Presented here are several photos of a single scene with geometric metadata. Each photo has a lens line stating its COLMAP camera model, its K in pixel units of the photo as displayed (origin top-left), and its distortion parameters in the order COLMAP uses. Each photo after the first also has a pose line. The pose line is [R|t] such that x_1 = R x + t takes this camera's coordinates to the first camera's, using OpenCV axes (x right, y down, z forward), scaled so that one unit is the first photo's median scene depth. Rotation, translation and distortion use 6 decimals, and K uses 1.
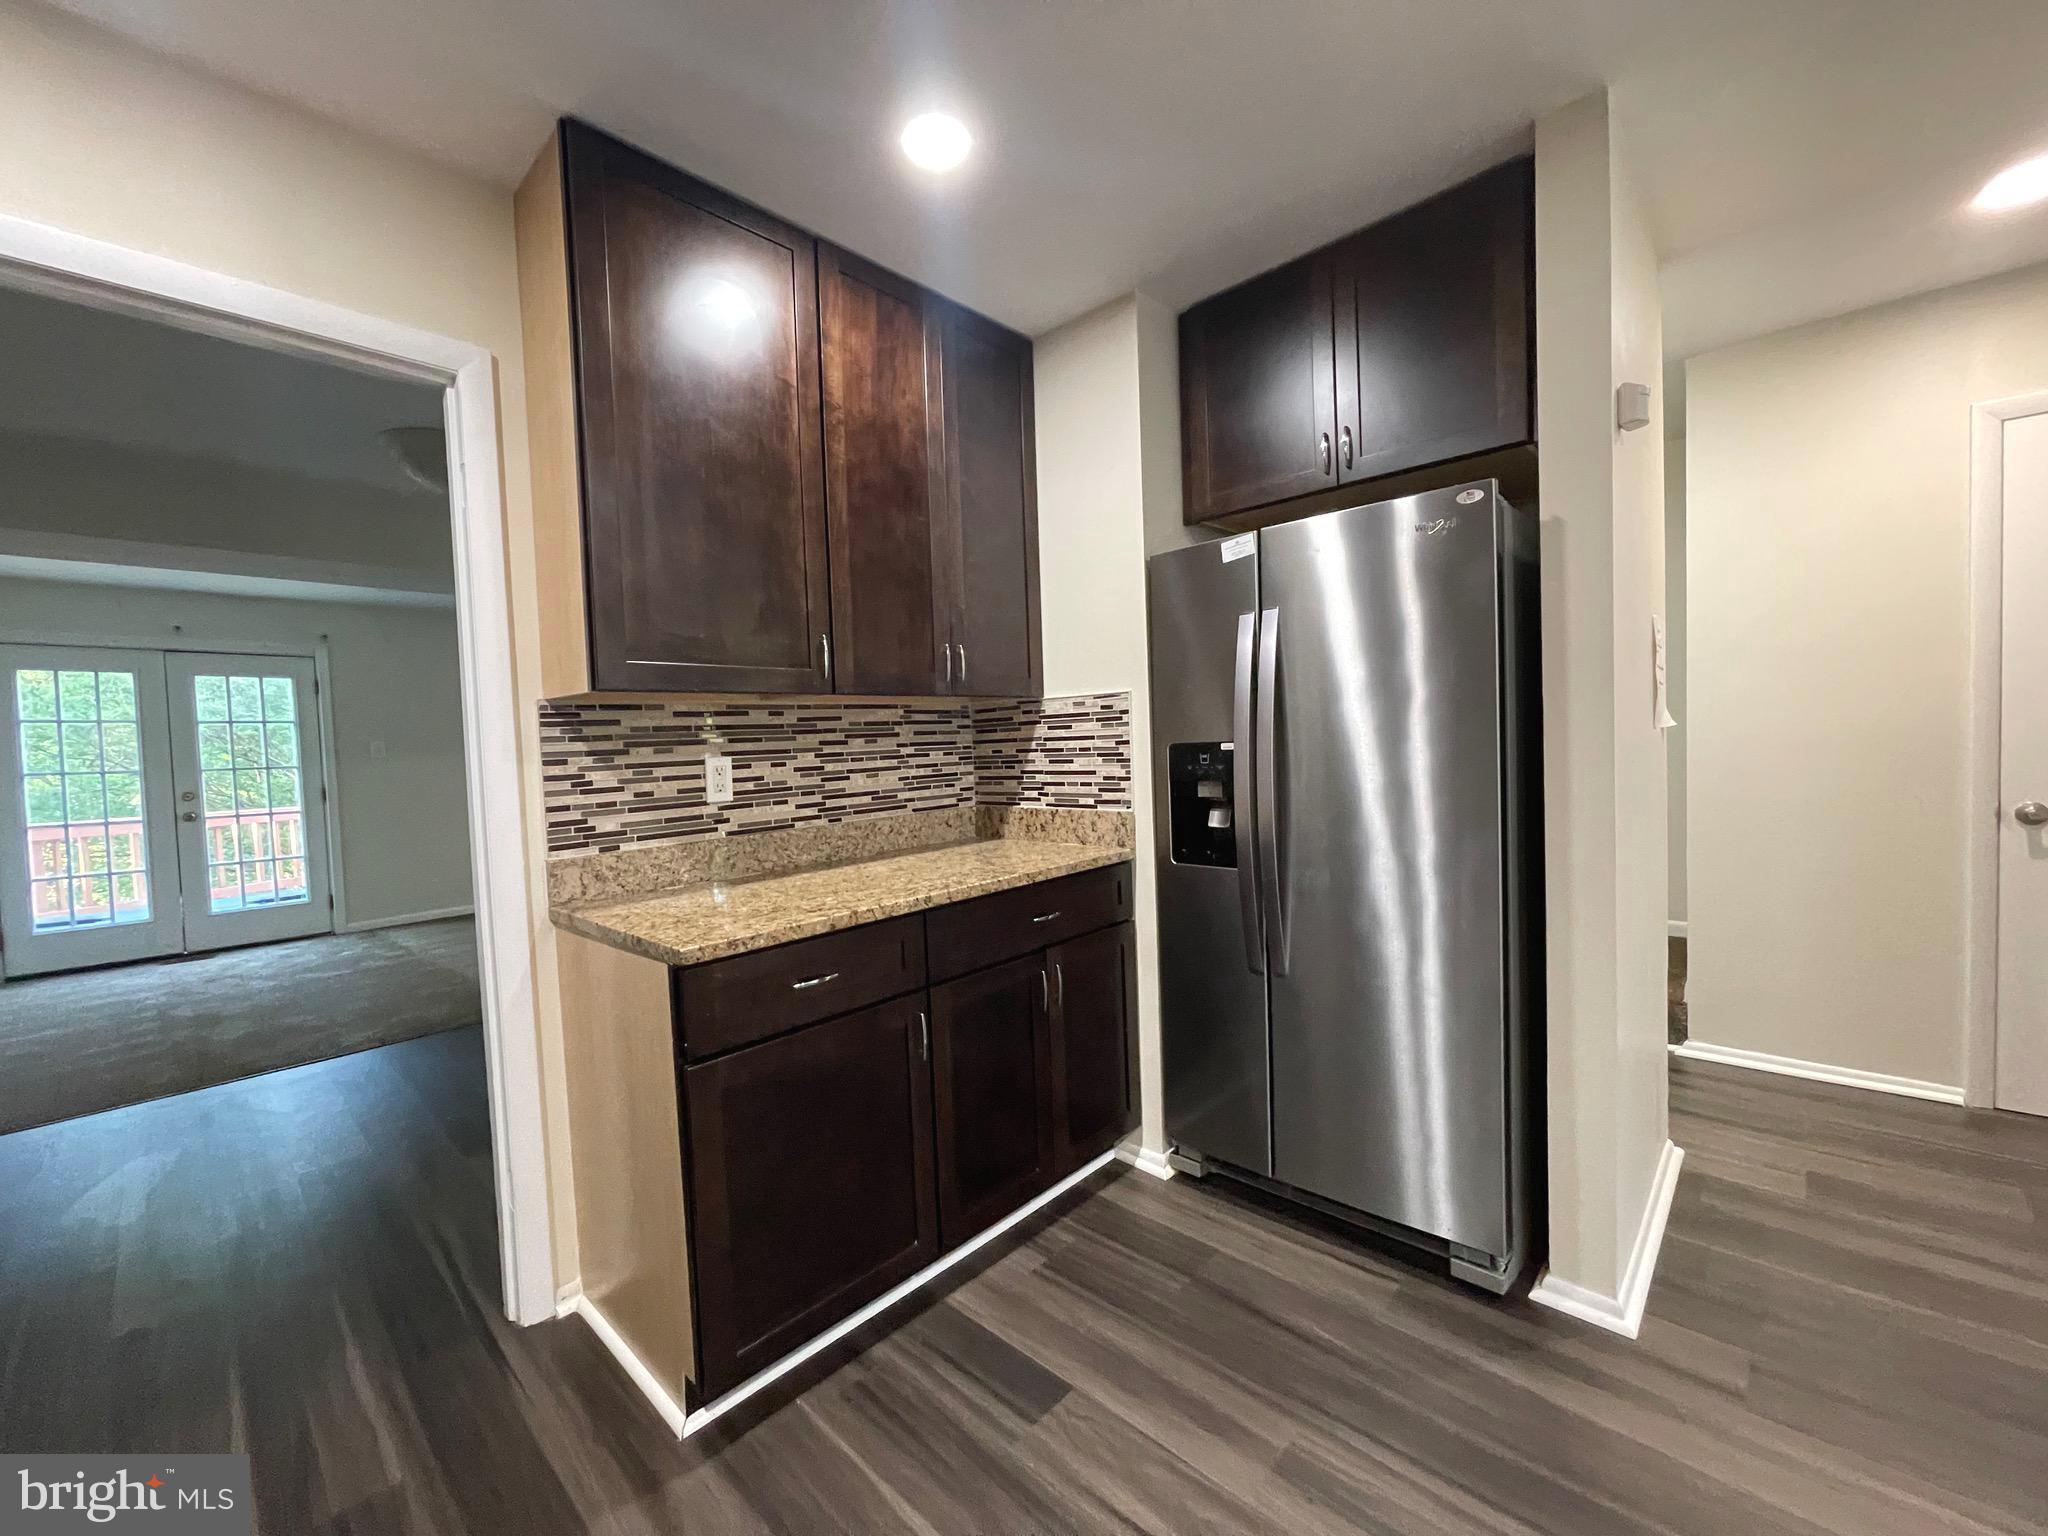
lens RADIAL K [[827.9, 0, 1023.3], [0, 827.9, 778.7], [0, 0, 1]] dist [-0.004335, 0.001729]
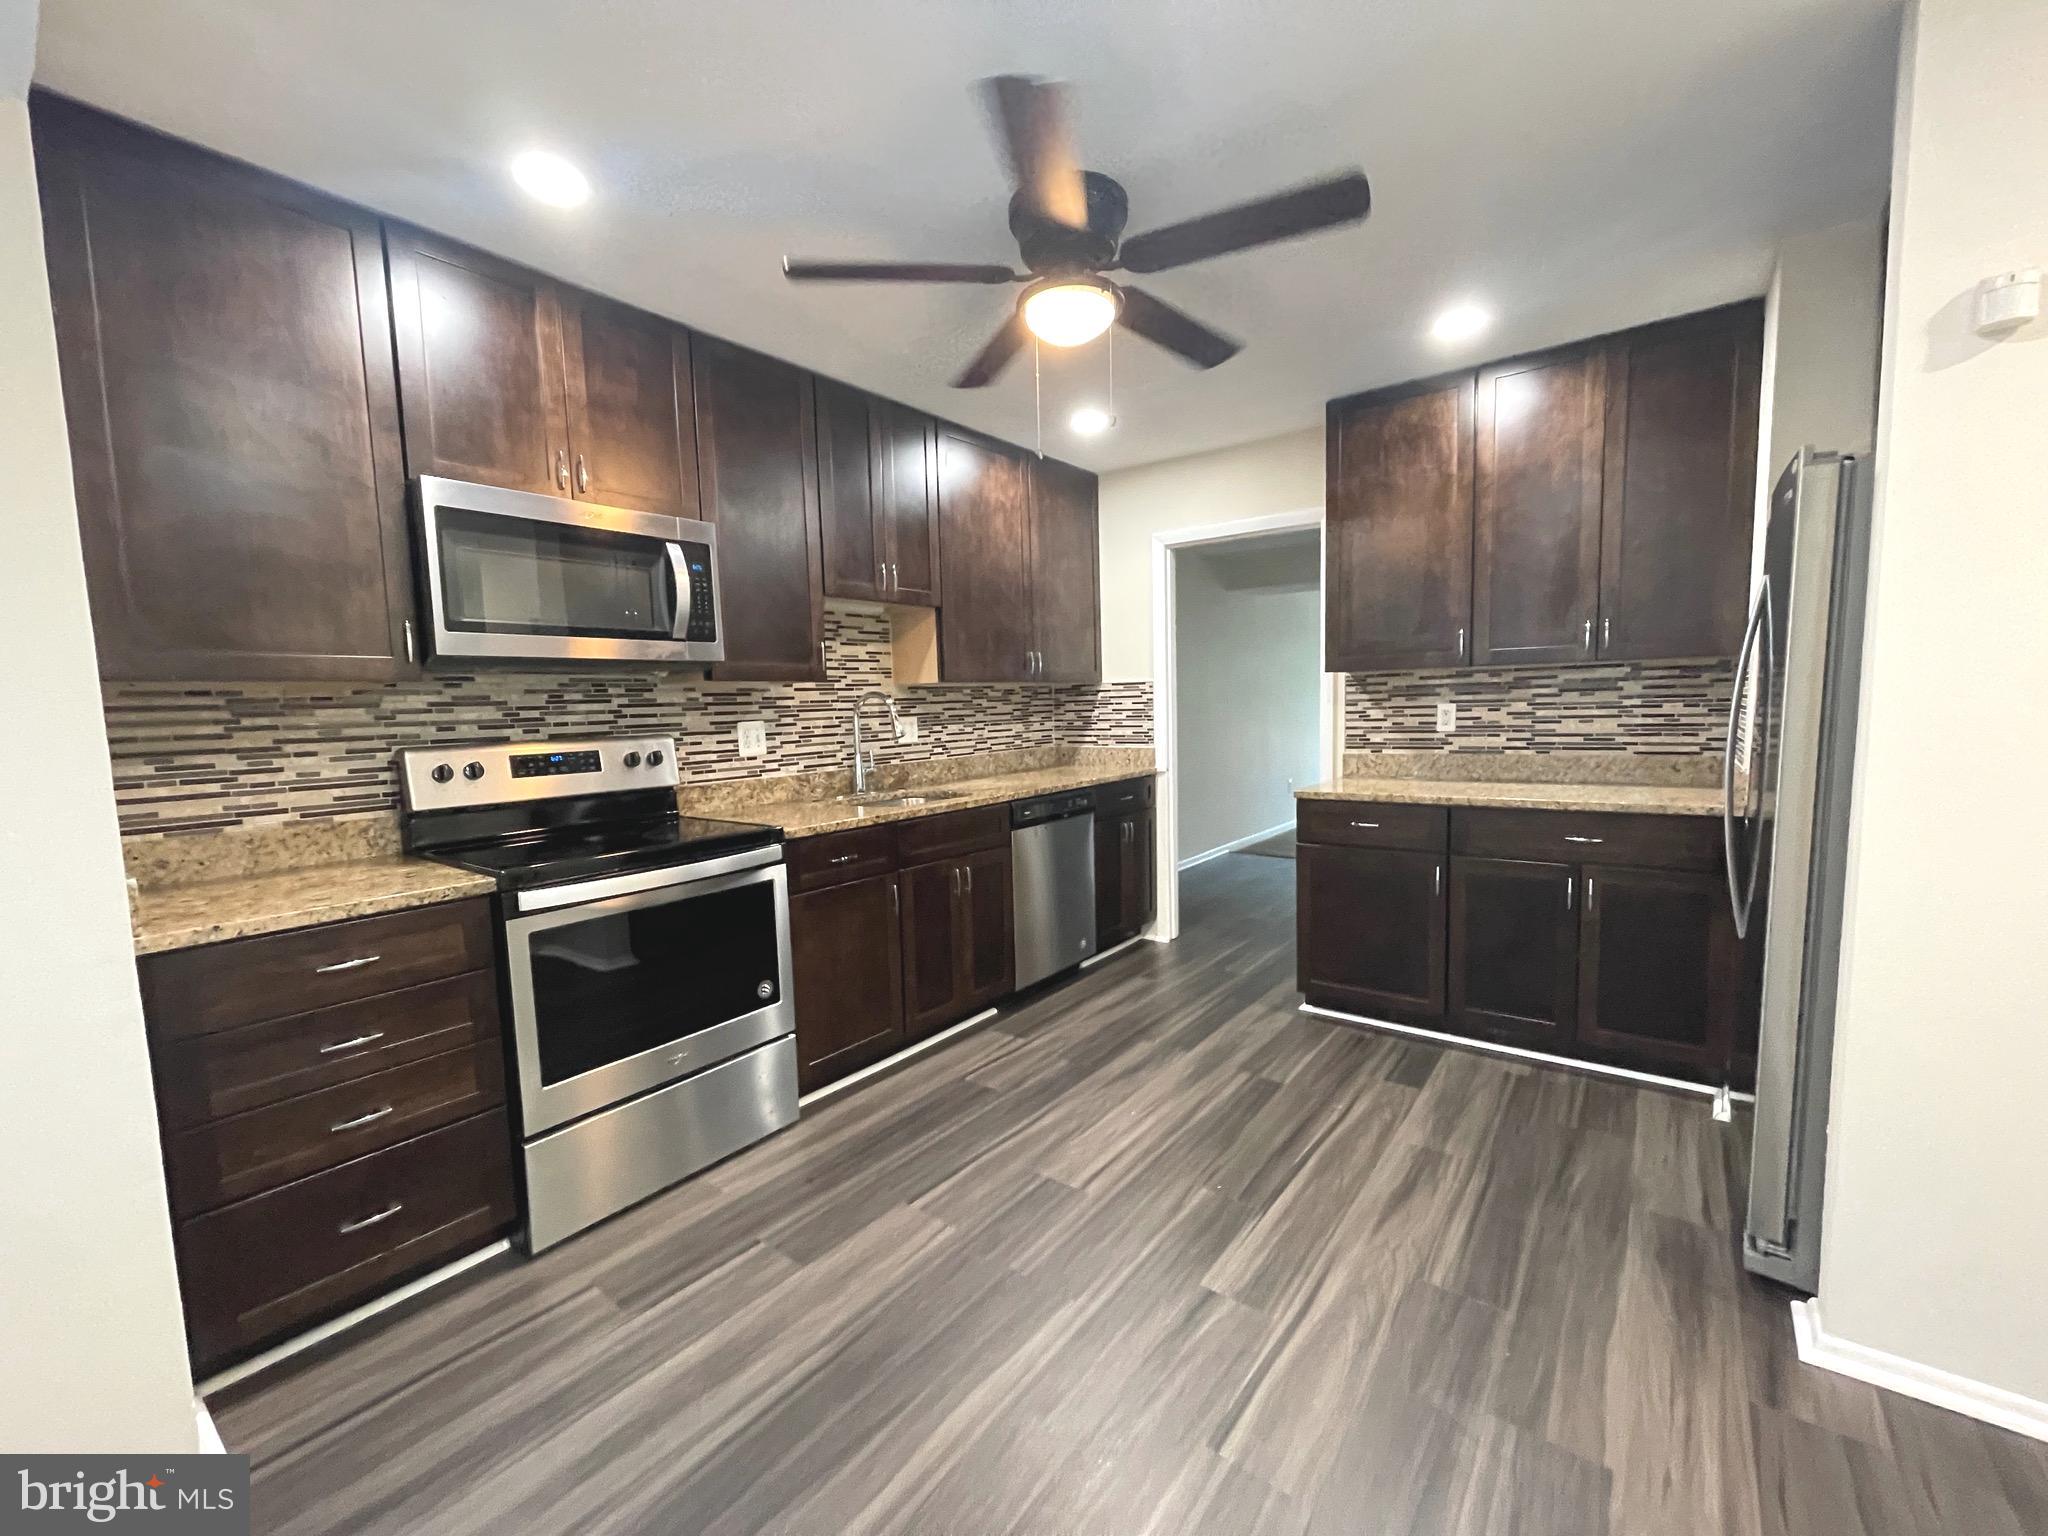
lens RADIAL K [[827.9, 0, 1017.7], [0, 827.9, 776.0], [0, 0, 1]] dist [-0.004335, 0.001729]
pose [[0.094542, 0.123611, -0.987817, 1.147422], [-0.023170, 0.992266, 0.121950, -0.062584], [0.995251, 0.011359, 0.096675, 0.005434]]
